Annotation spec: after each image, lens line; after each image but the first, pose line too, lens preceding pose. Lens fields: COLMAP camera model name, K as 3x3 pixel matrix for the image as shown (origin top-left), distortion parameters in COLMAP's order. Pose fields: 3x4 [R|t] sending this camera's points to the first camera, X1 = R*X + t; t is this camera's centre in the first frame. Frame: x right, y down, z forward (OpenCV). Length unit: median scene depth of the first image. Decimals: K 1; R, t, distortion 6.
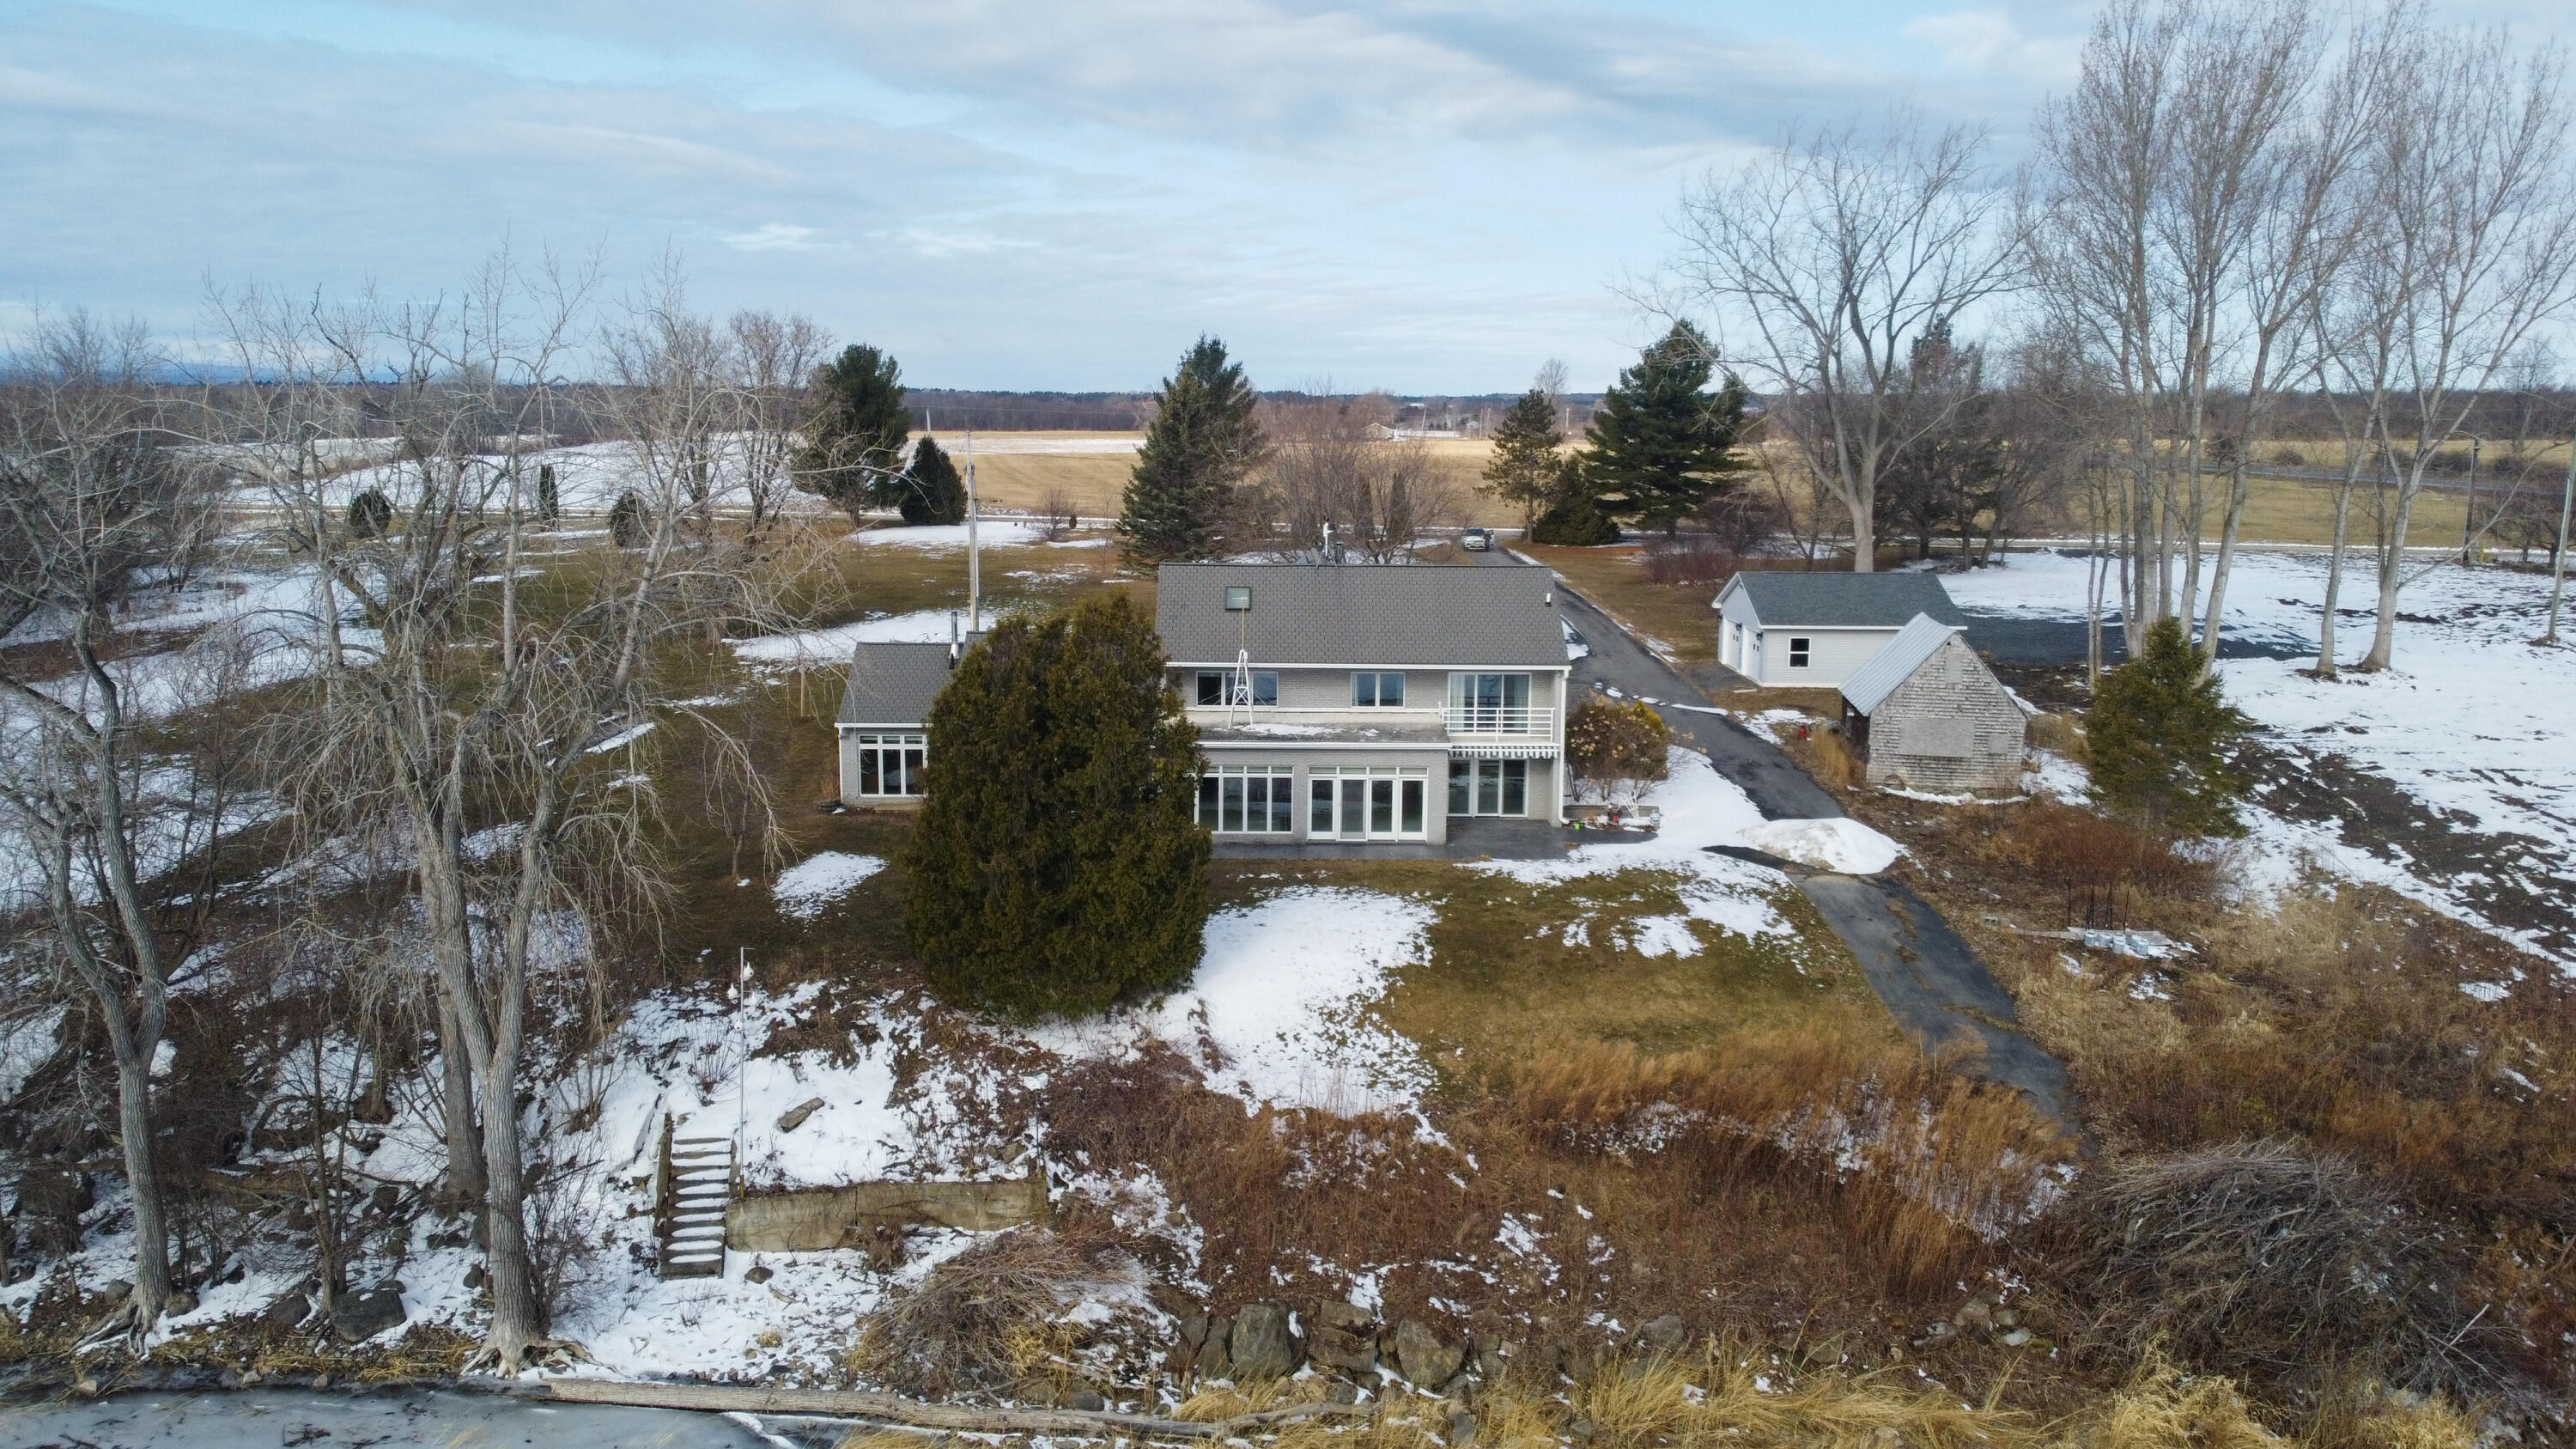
lens RADIAL K [[1935.0, 0, 1276.8], [0, 1935.0, 721.8], [0, 0, 1]] dist [0.008455, -0.014124]
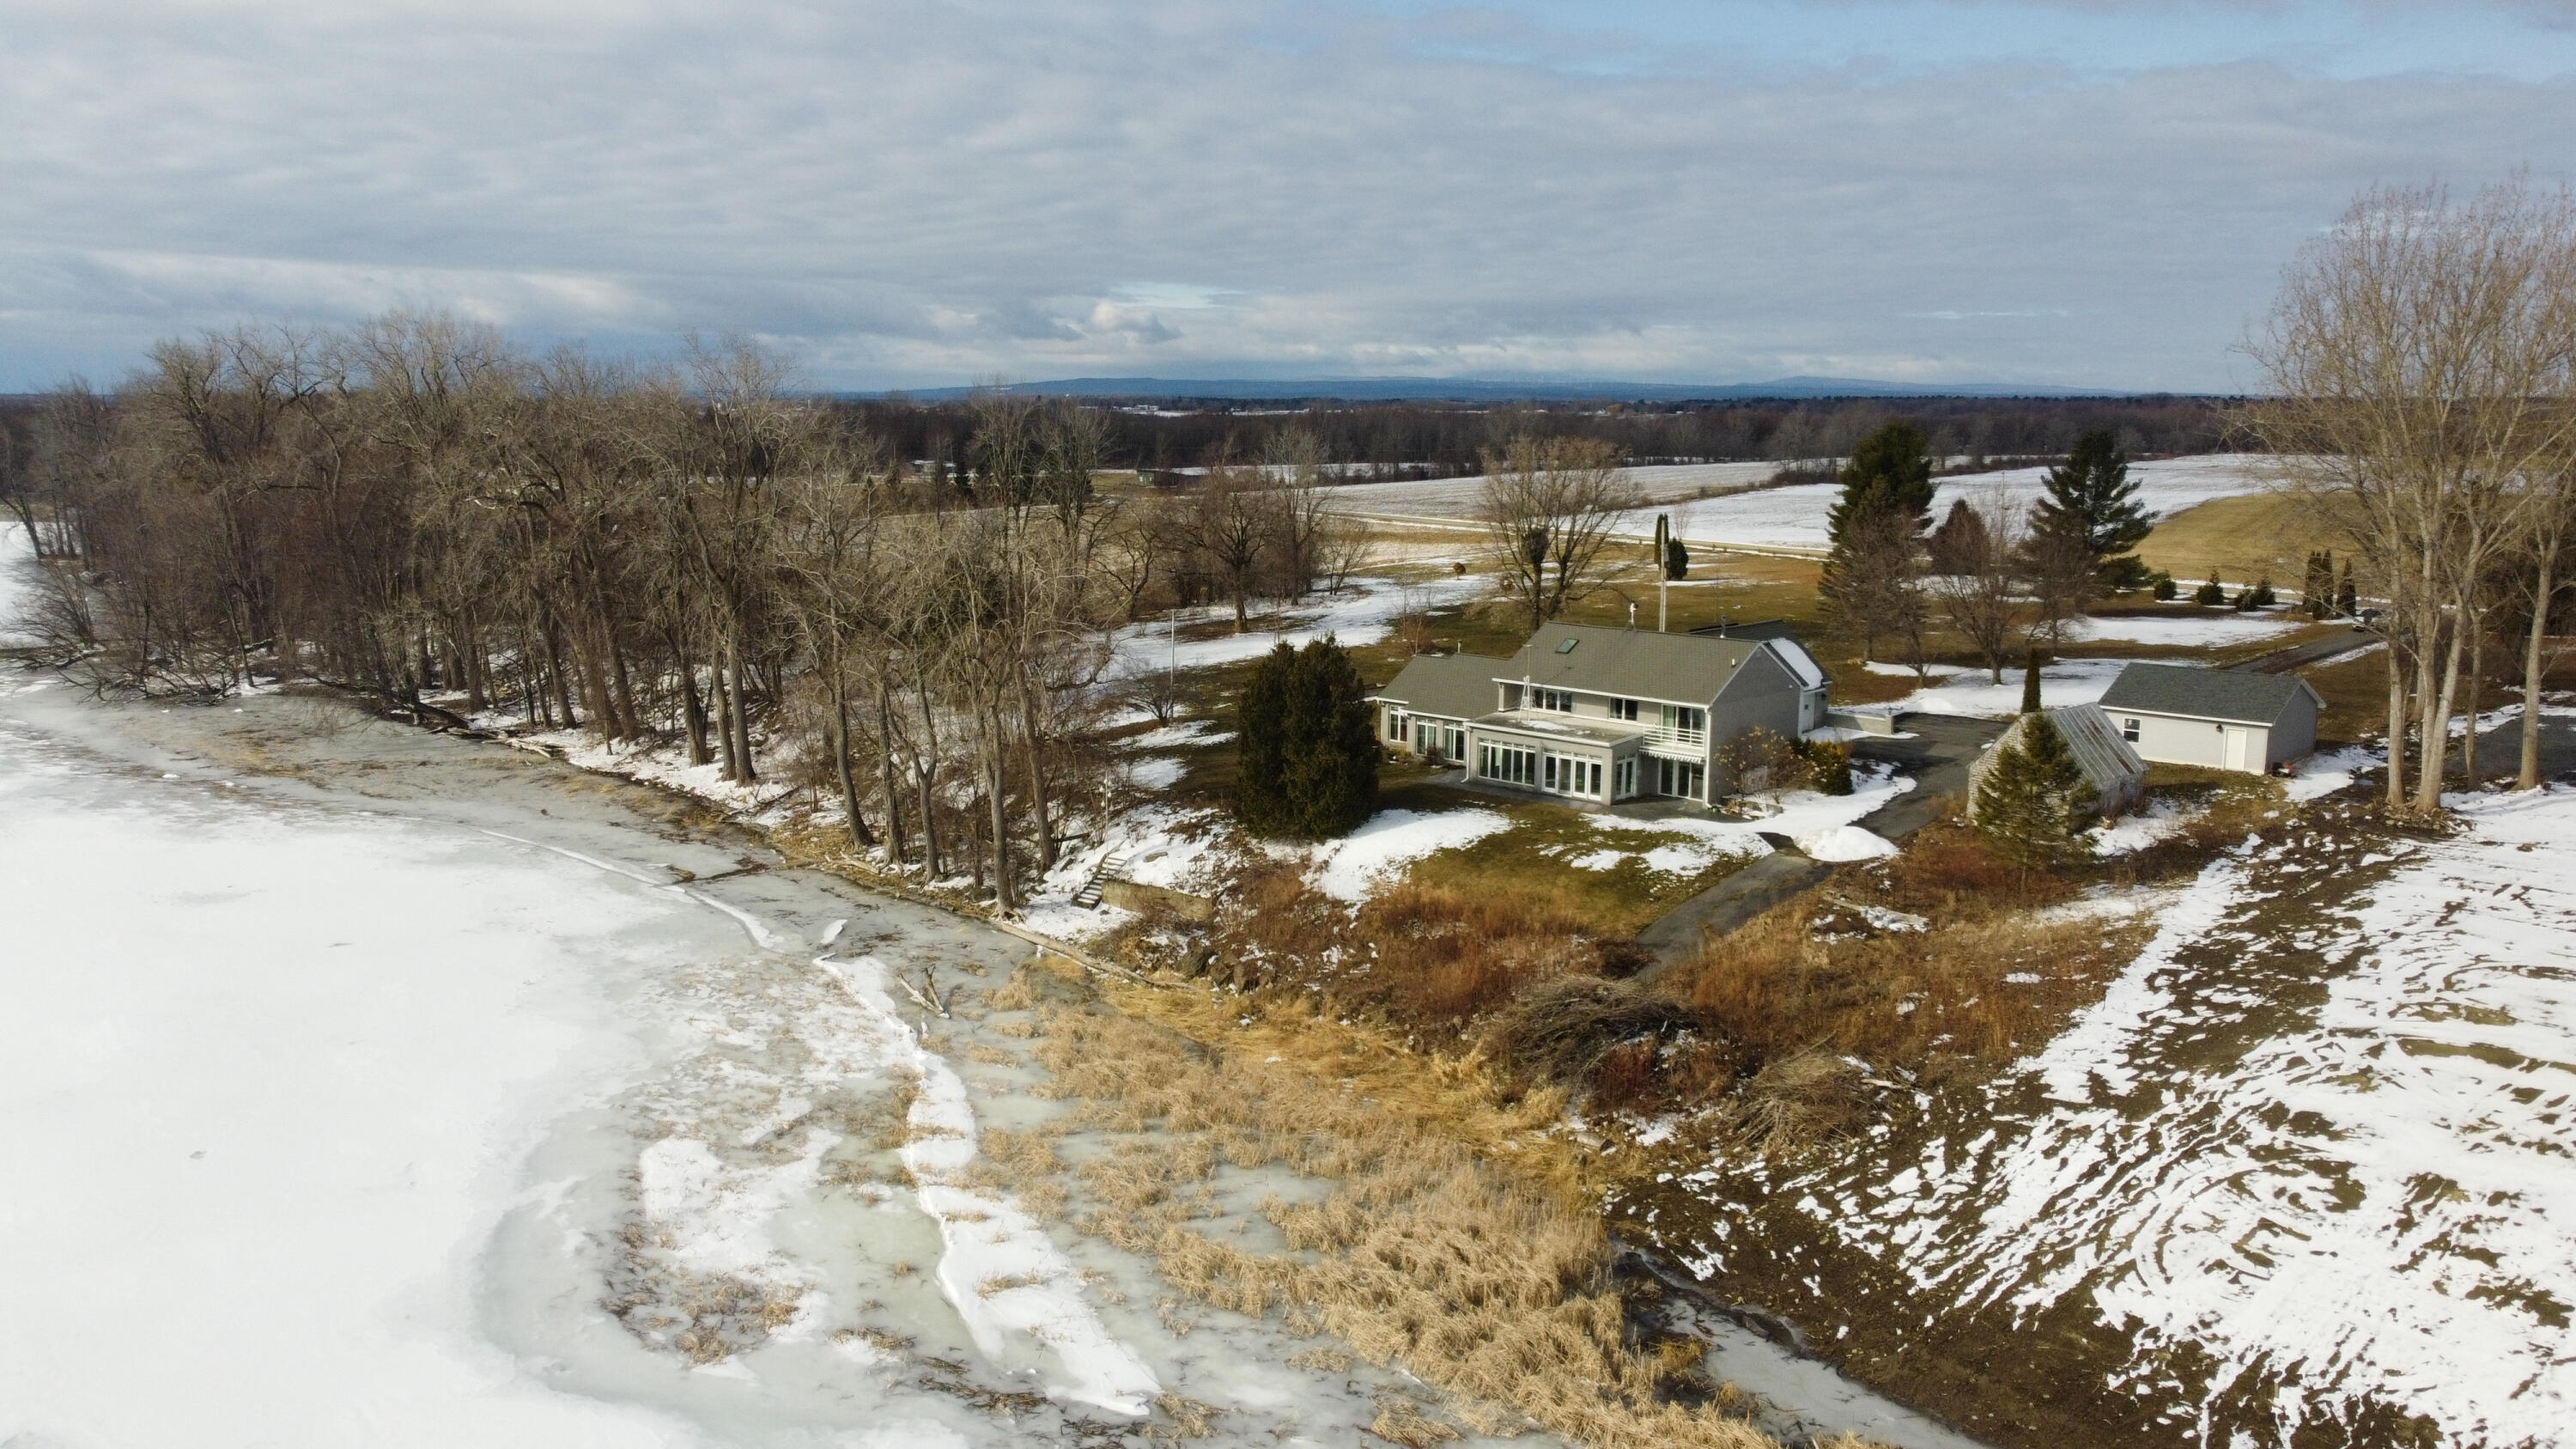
lens RADIAL K [[1935.0, 0, 1276.8], [0, 1935.0, 721.8], [0, 0, 1]] dist [0.008455, -0.014124]
pose [[0.719006, 0.109325, -0.686351, 1.001076], [-0.111962, 0.992872, 0.040860, -0.041826], [0.685926, 0.047467, 0.726122, -0.383183]]
